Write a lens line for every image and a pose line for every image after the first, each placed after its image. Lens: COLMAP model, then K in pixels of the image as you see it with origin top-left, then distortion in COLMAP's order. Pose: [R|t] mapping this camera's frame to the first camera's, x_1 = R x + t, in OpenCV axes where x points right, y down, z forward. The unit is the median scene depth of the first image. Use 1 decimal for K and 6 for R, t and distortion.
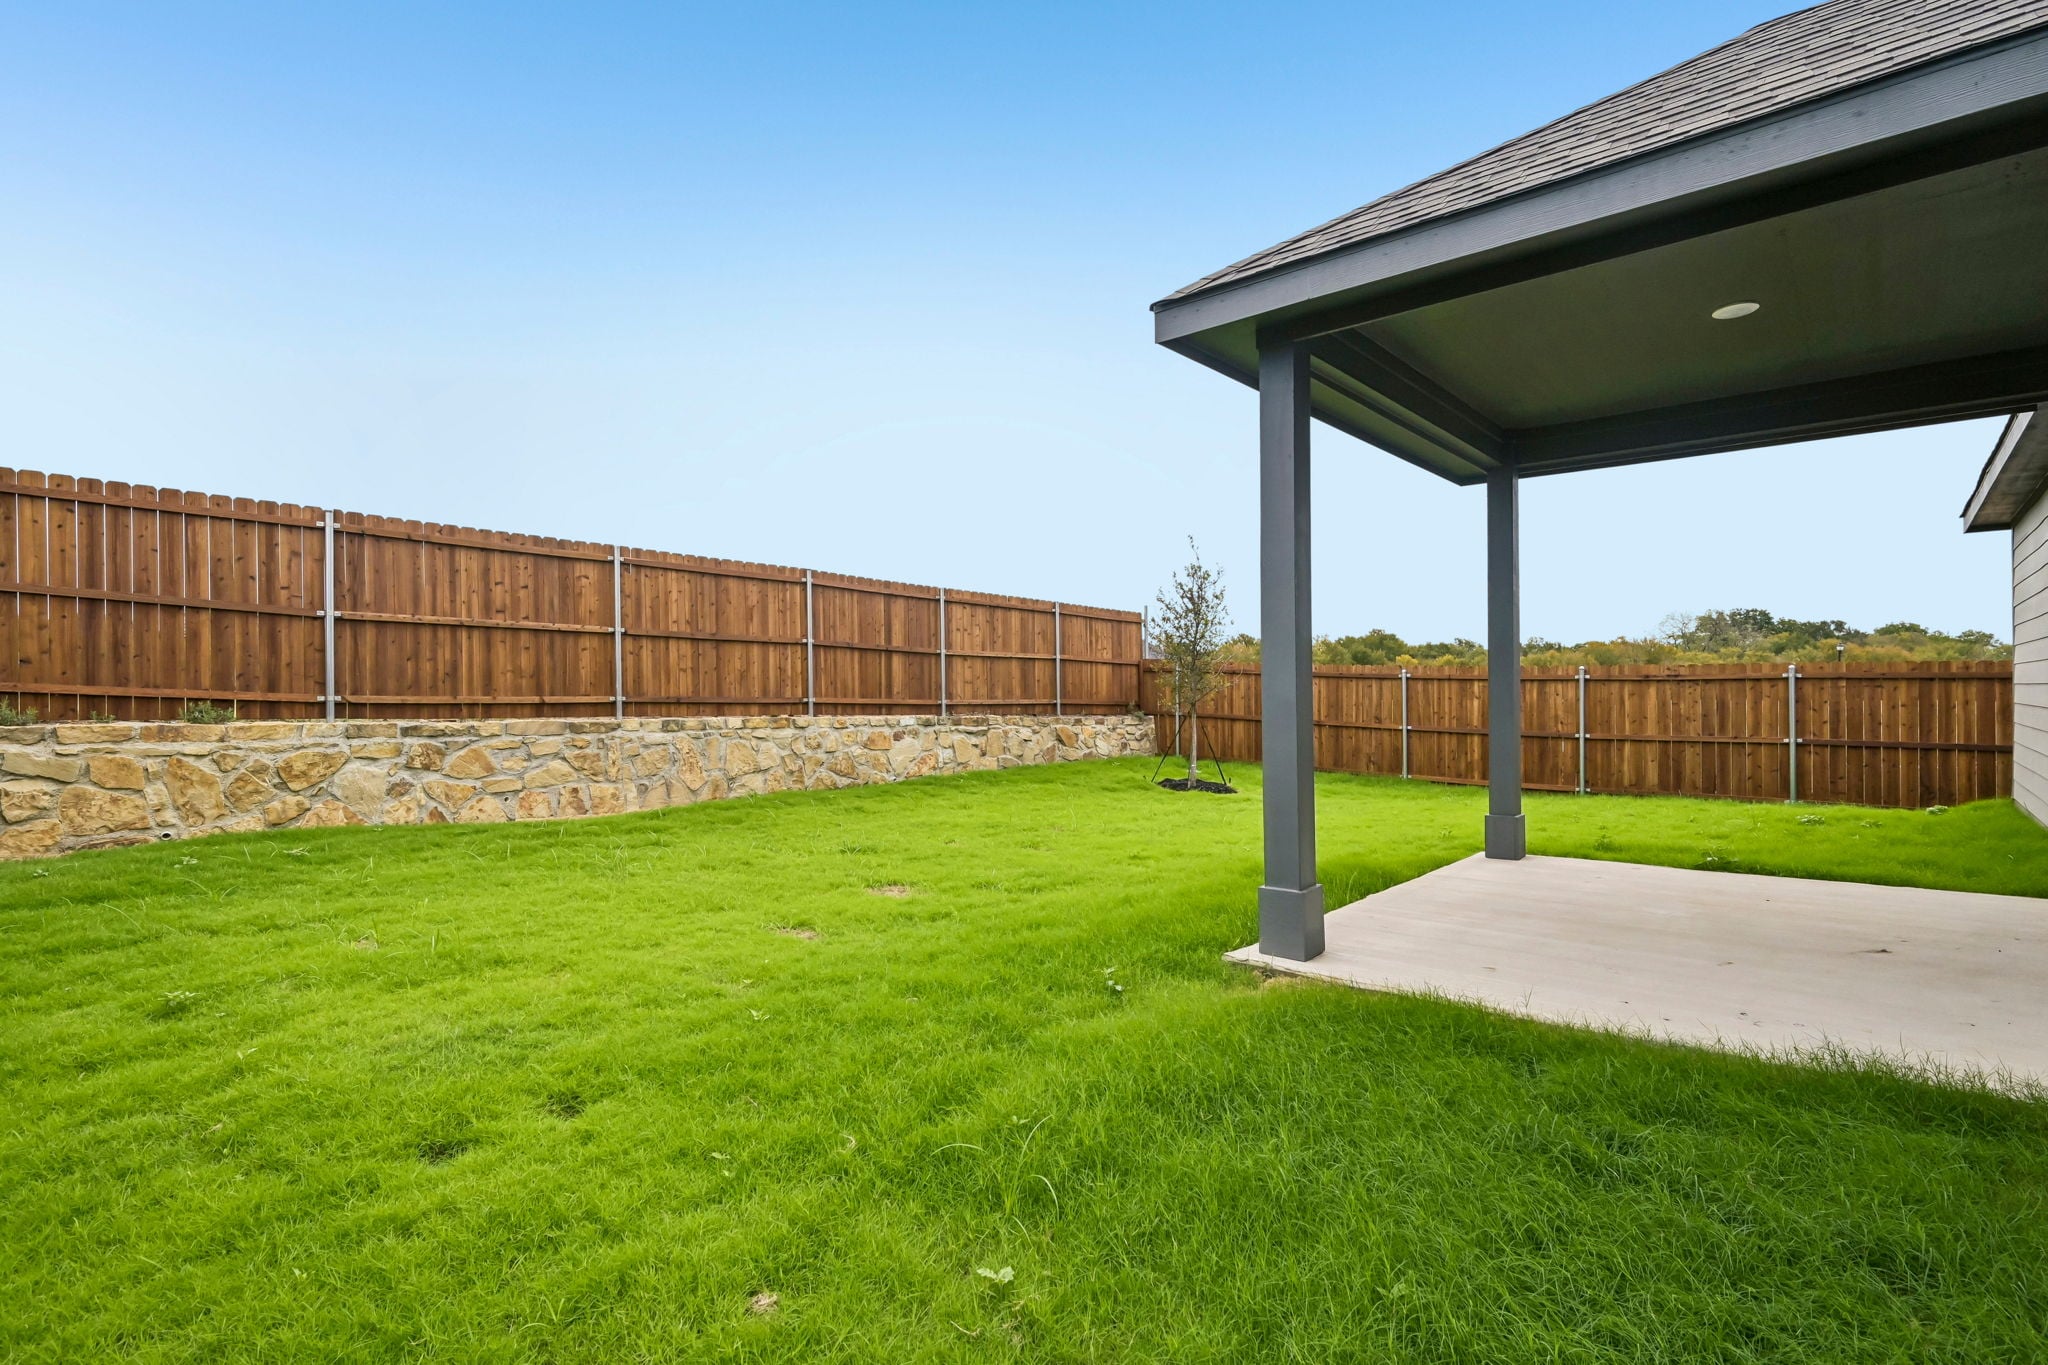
lens RADIAL K [[969.1, 0, 1018.3], [0, 969.1, 687.9], [0, 0, 1]] dist [0.004211, 0.000049]
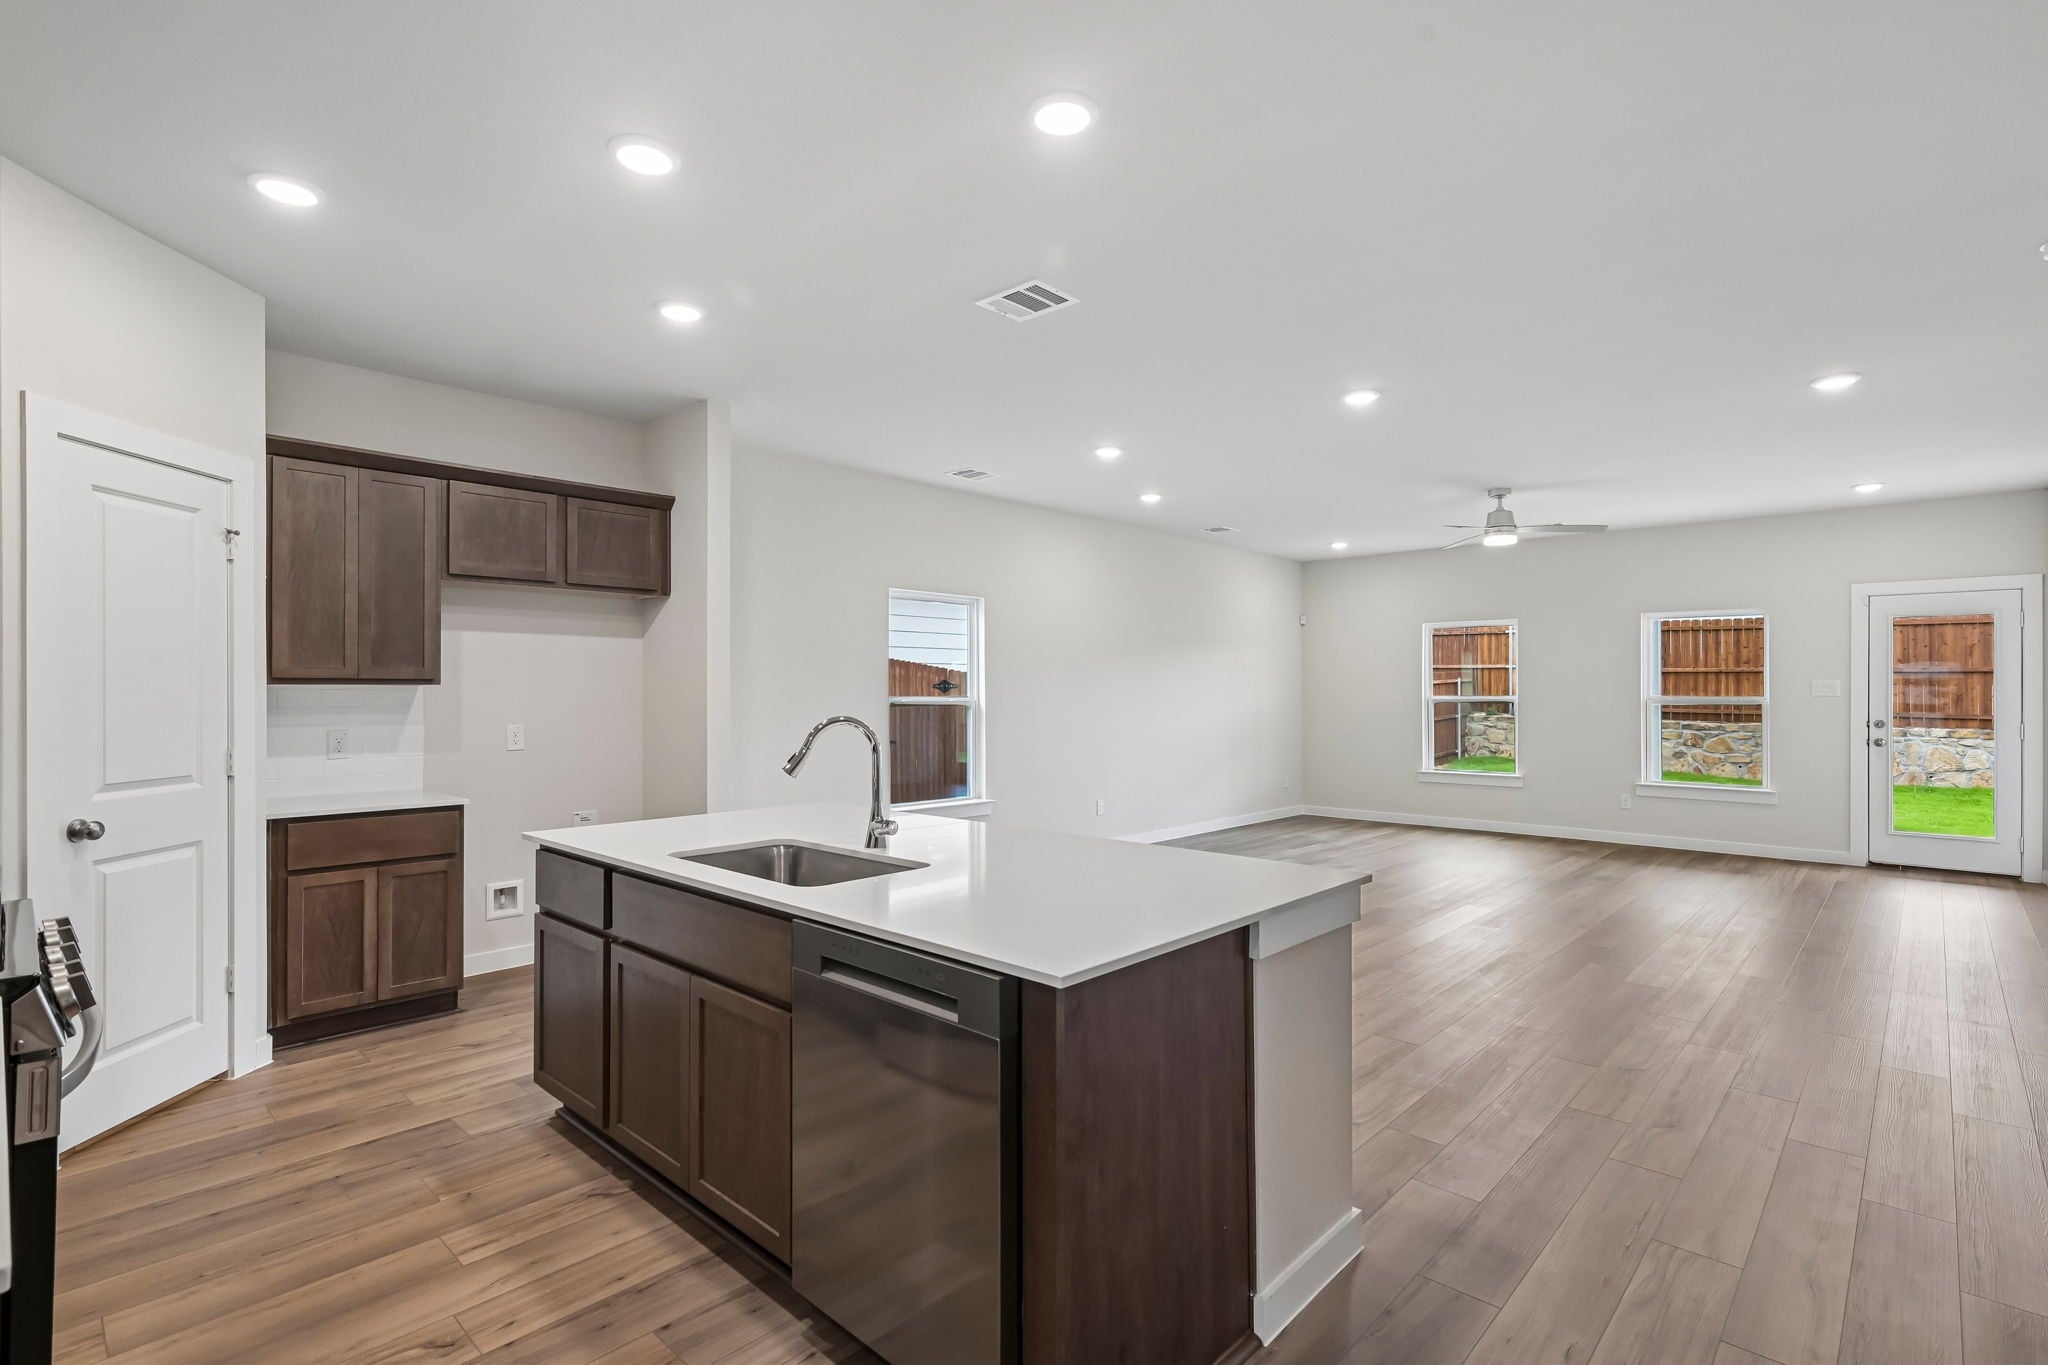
lens RADIAL K [[969.1, 0, 1029.0], [0, 969.1, 686.7], [0, 0, 1]] dist [0.004211, 0.000049]
pose [[-0.025836, -0.004718, -0.999655, 1.122557], [-0.001440, 0.999988, -0.004683, -0.020945], [0.999665, 0.001319, -0.025843, -0.242112]]
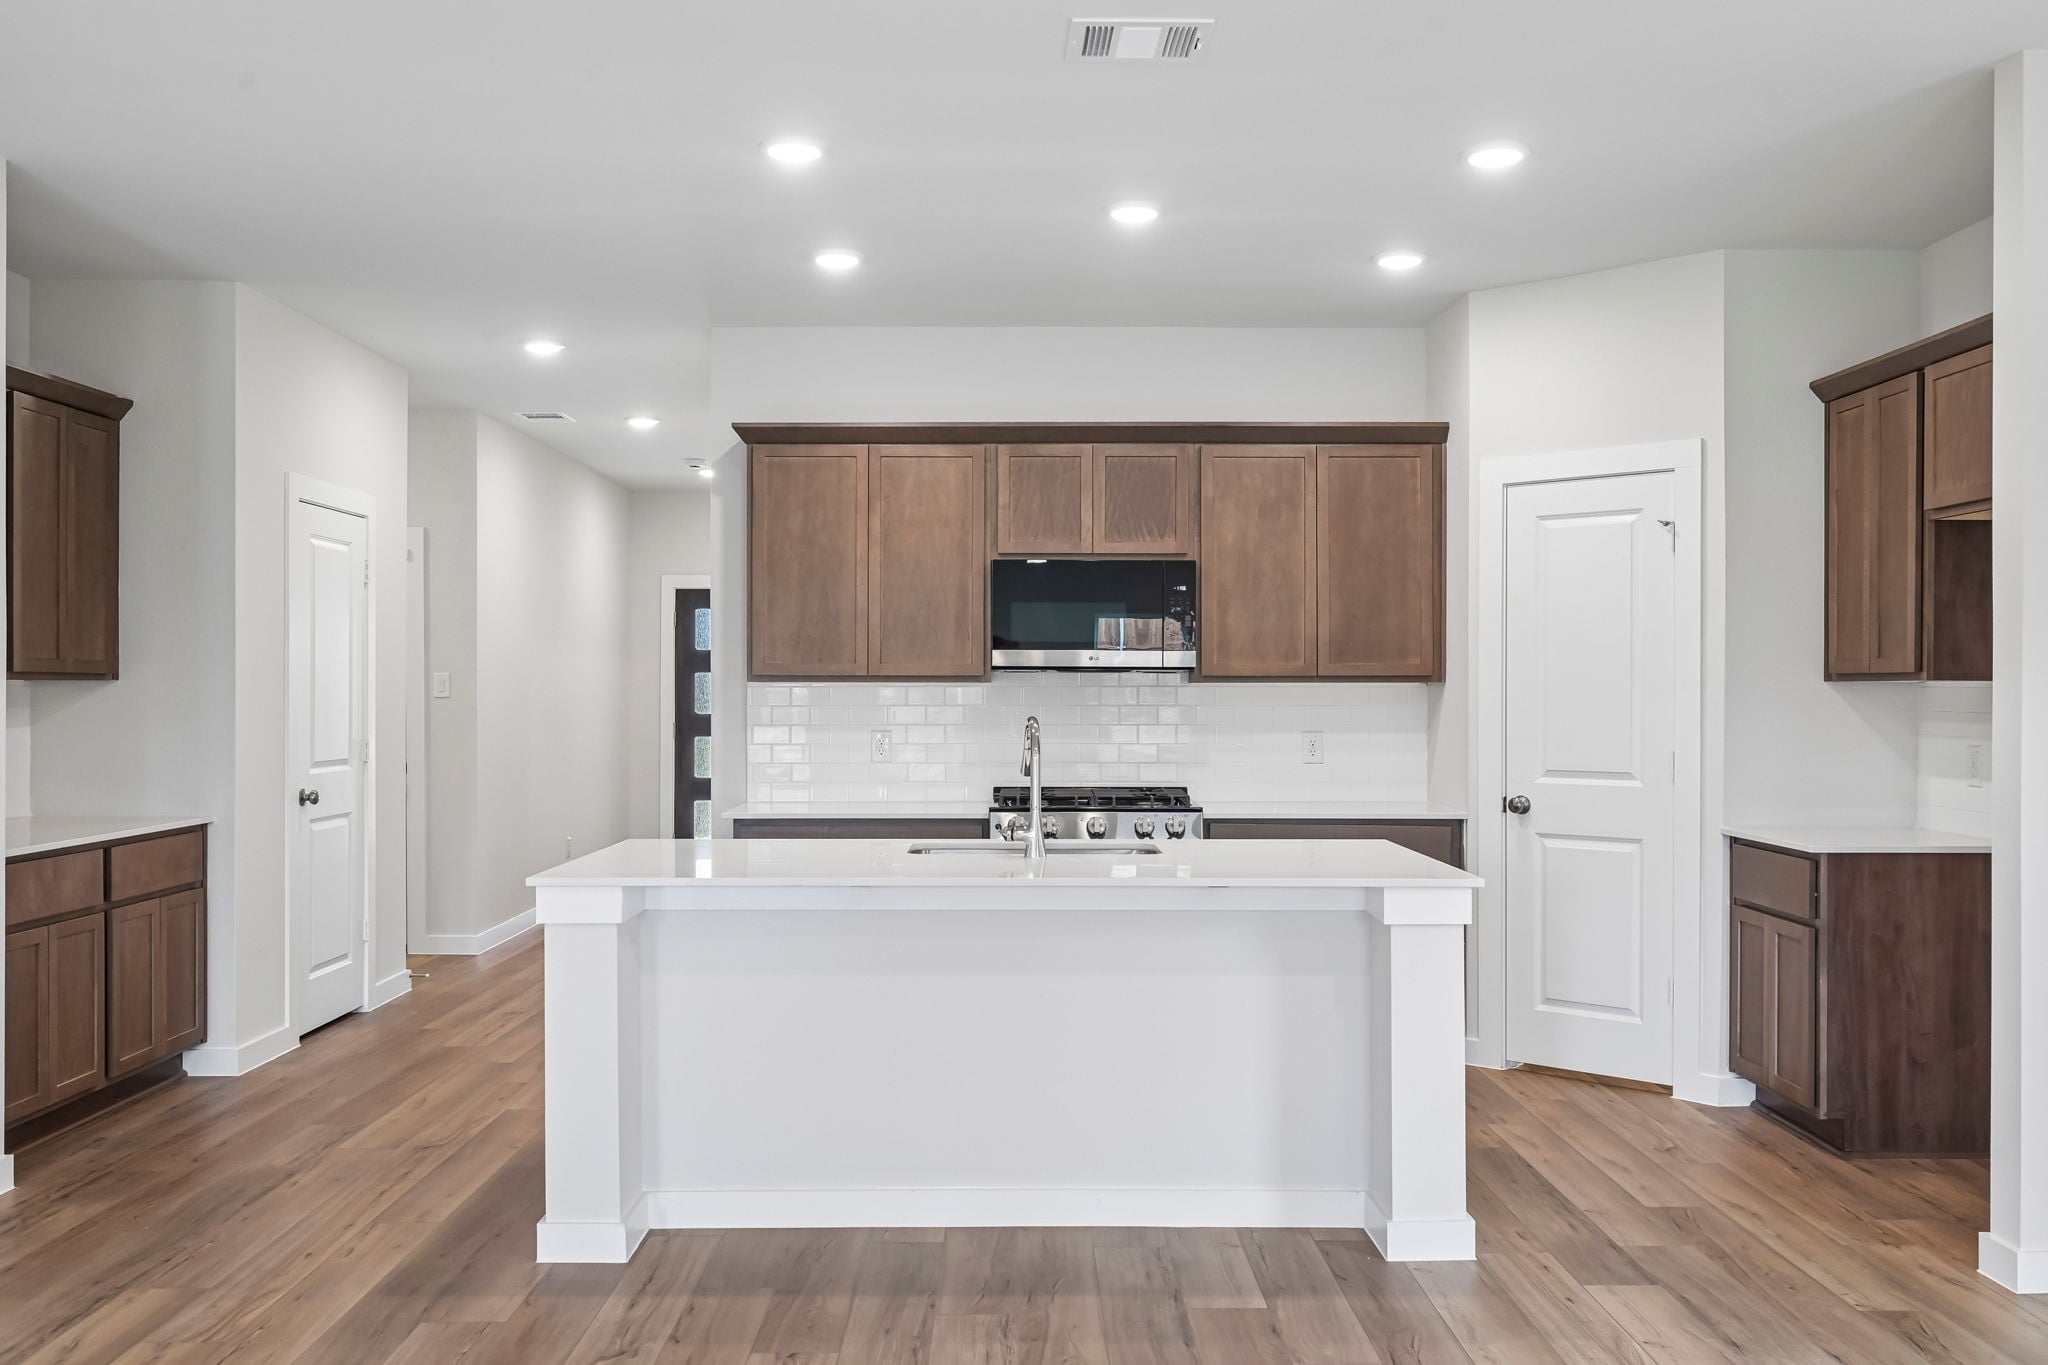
lens RADIAL K [[1825.5, 0, 1017.5], [0, 1825.5, 696.5], [0, 0, 1]] dist [-0.007701, -0.004410]
pose [[-0.662795, -0.003209, 0.748794, 0.545720], [0.000436, 0.999989, 0.004671, -0.021356], [-0.748801, 0.003423, -0.662786, 0.007208]]
